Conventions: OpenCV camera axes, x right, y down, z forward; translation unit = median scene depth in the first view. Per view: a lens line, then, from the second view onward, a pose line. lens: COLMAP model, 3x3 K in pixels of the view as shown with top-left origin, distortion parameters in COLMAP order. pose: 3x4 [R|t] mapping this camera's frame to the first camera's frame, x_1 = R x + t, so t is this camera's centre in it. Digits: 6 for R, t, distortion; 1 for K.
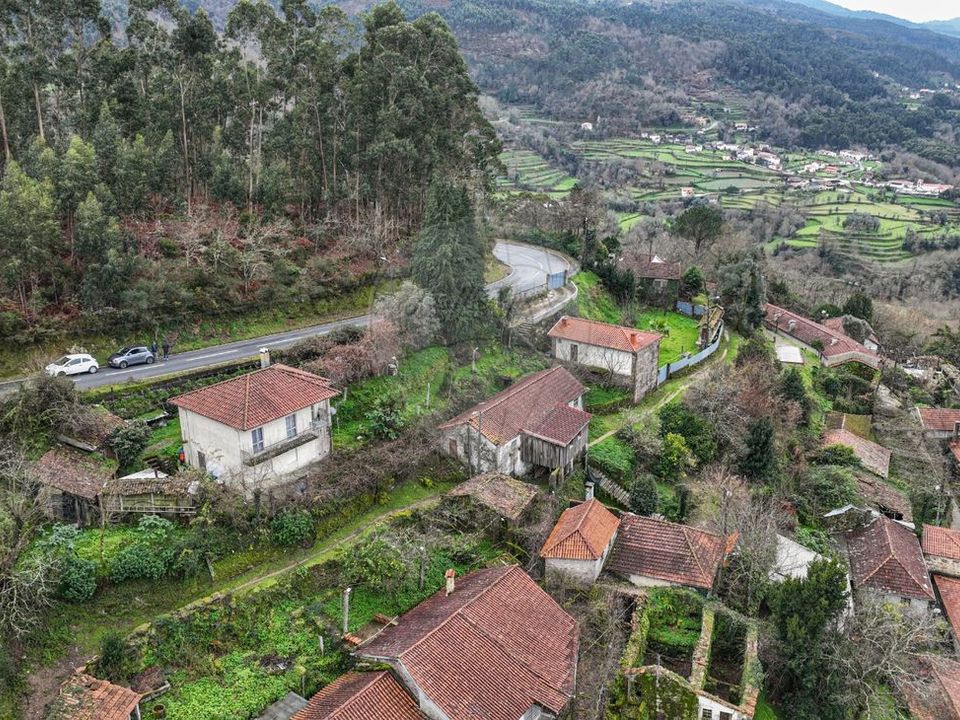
lens RADIAL K [[900.2, 0, 487.1], [0, 900.2, 362.4], [0, 0, 1]] dist [0.013246, -0.075471]
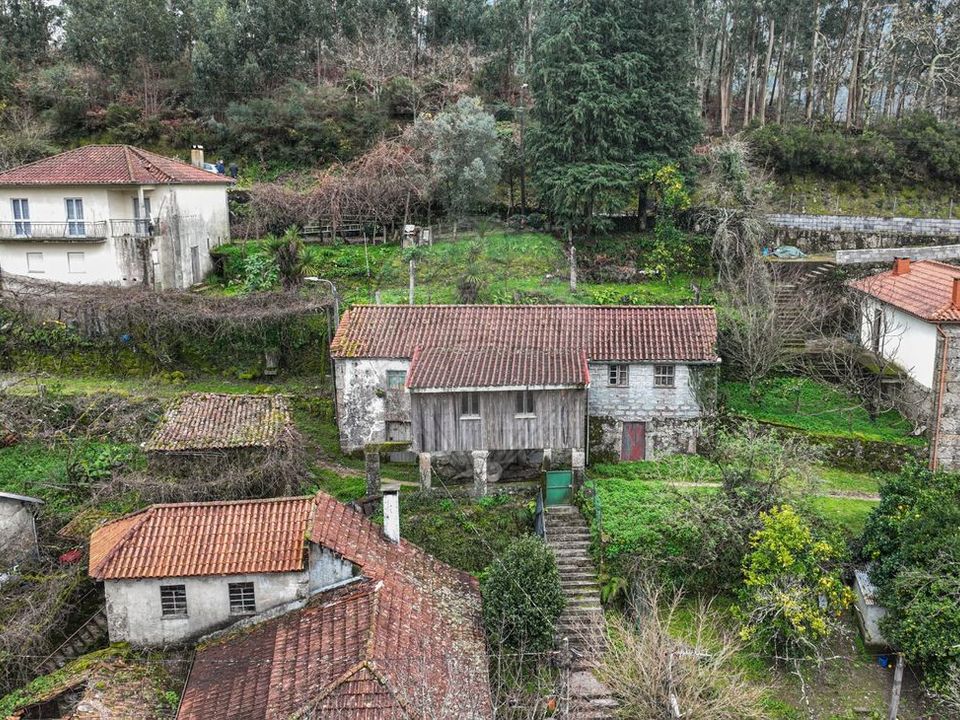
lens RADIAL K [[897.0, 0, 483.6], [0, 897.0, 364.4], [0, 0, 1]] dist [0.007104, -0.003670]
pose [[0.474650, 0.176848, -0.862225, 0.345718], [-0.292179, 0.955716, 0.035181, 0.040230], [0.830264, 0.235225, 0.505302, 0.593040]]
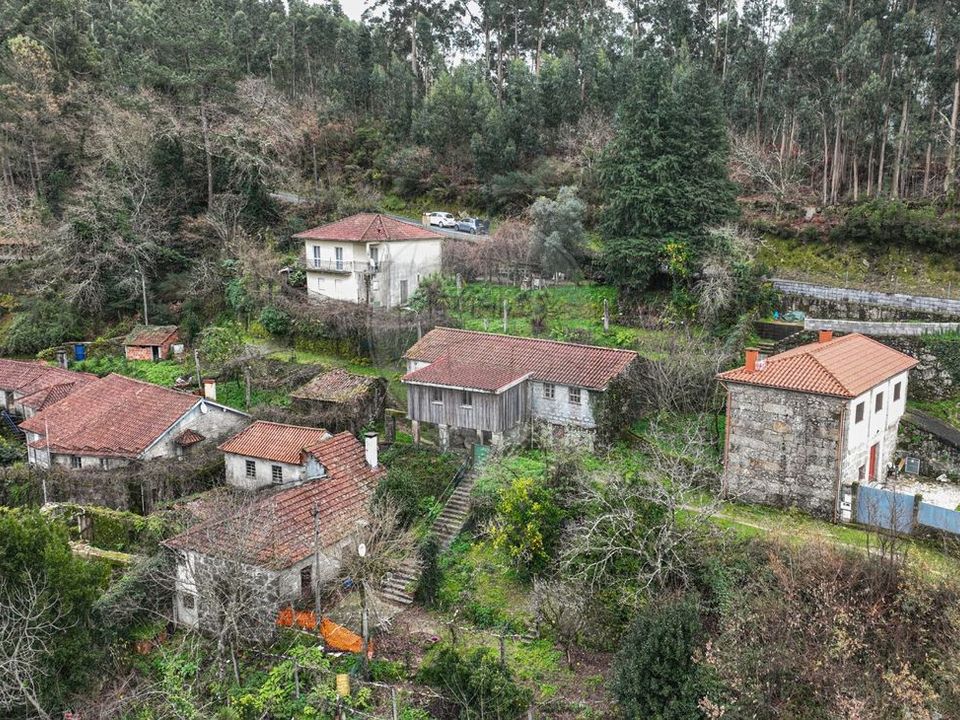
lens RADIAL K [[897.0, 0, 483.6], [0, 897.0, 364.4], [0, 0, 1]] dist [0.007104, -0.003670]
pose [[-0.087918, 0.191747, -0.977499, 0.570373], [-0.338995, 0.916968, 0.210362, -0.067450], [0.936671, 0.349861, -0.015616, 0.781049]]
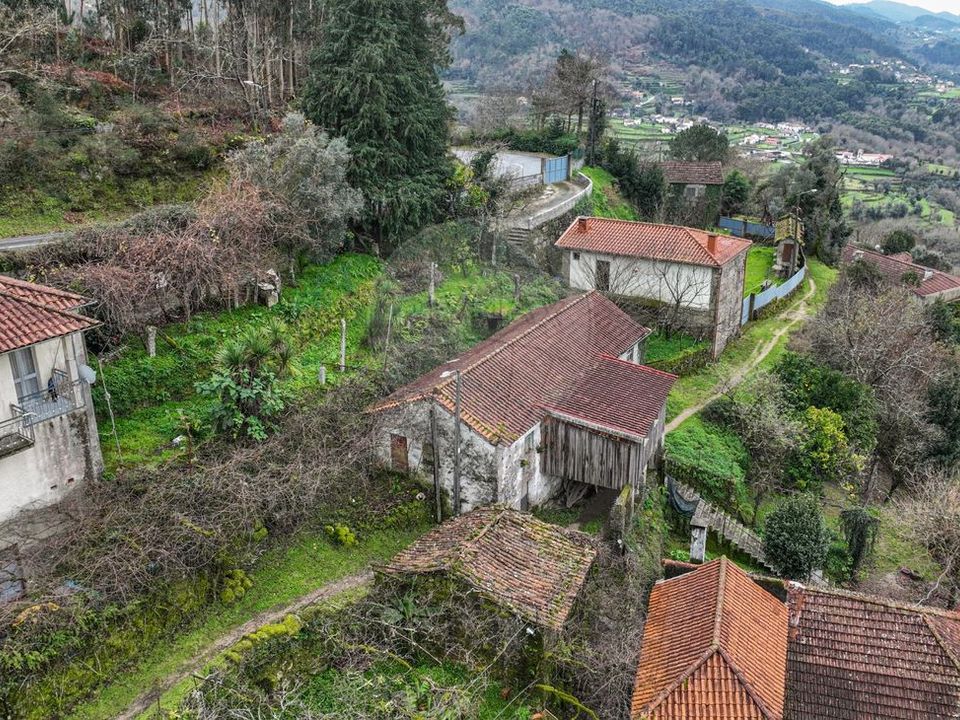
lens RADIAL K [[900.2, 0, 487.1], [0, 900.2, 362.4], [0, 0, 1]] dist [0.013246, -0.075471]
pose [[0.997170, -0.030226, 0.068834, -0.017158], [0.029260, 0.999459, 0.015003, 0.031689], [-0.069251, -0.012947, 0.997515, 0.398158]]
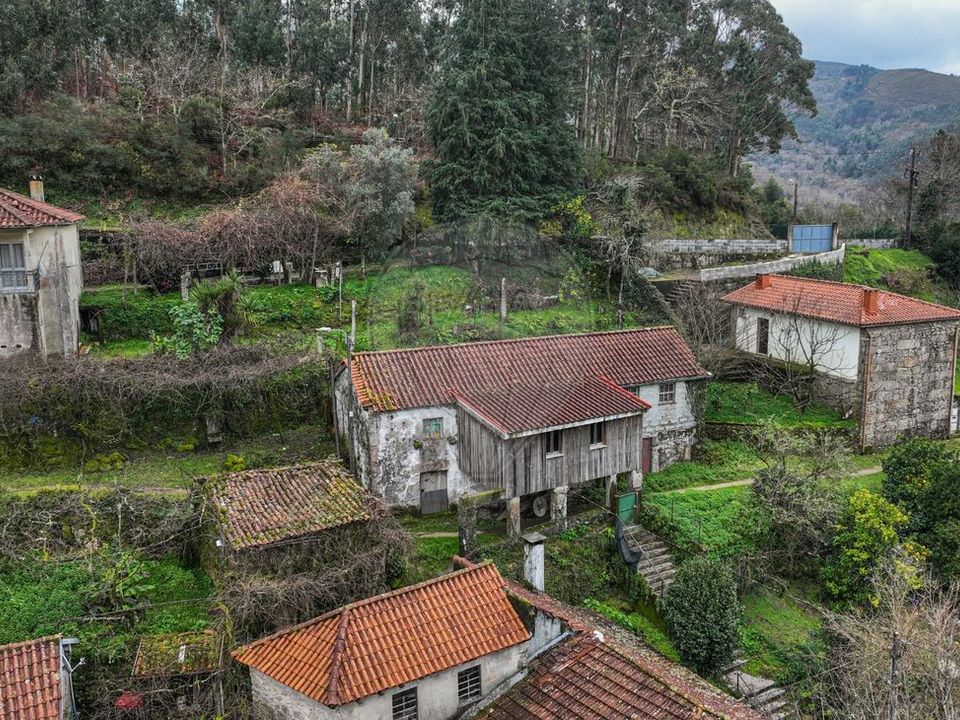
lens RADIAL K [[900.2, 0, 487.1], [0, 900.2, 362.4], [0, 0, 1]] dist [0.013246, -0.075471]
pose [[0.838803, 0.096747, -0.535770, 0.220318], [-0.175736, 0.979522, -0.098255, 0.074357], [0.515293, 0.176571, 0.838628, 0.465755]]
